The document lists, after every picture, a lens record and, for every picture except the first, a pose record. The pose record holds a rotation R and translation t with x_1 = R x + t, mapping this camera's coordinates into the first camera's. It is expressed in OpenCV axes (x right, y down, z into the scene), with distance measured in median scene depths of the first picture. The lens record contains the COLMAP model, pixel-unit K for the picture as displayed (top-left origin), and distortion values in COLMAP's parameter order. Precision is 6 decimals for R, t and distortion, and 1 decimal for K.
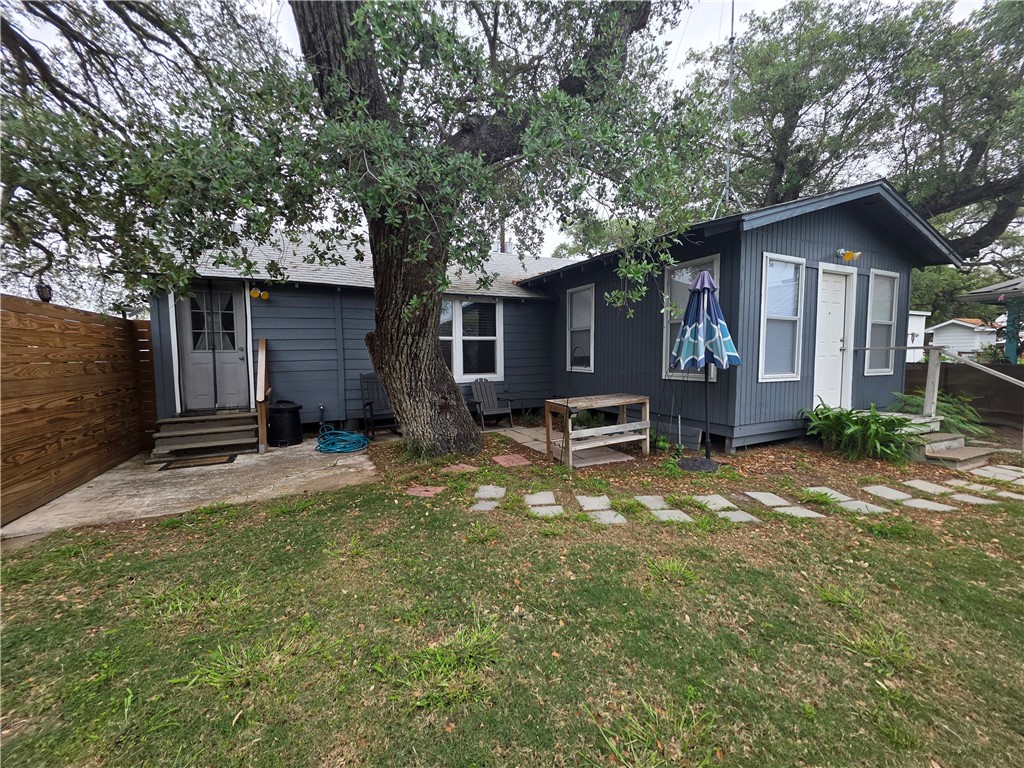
lens RADIAL K [[416.7, 0, 511.7], [0, 416.7, 387.2], [0, 0, 1]] dist [0.002701, 0.000296]
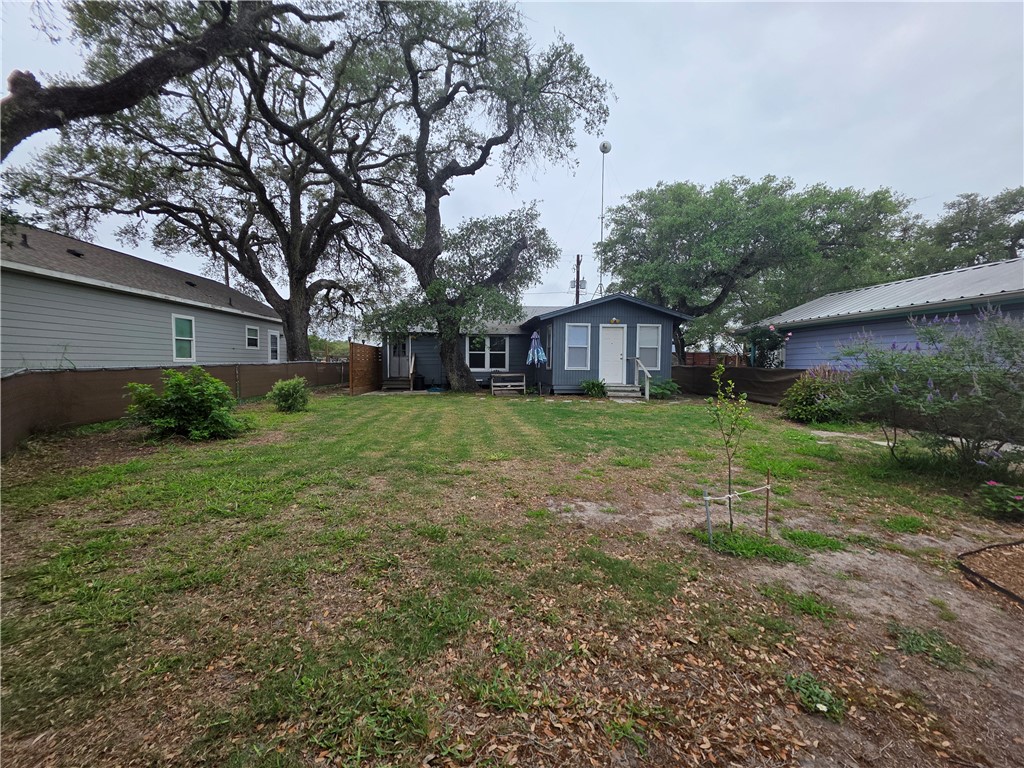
lens RADIAL K [[416.7, 0, 511.7], [0, 416.7, 387.2], [0, 0, 1]] dist [0.002701, 0.000296]
pose [[0.935713, 0.034055, -0.351115, 1.057447], [-0.041577, 0.999039, -0.013904, 0.133065], [0.350304, 0.027609, 0.936229, -1.454148]]
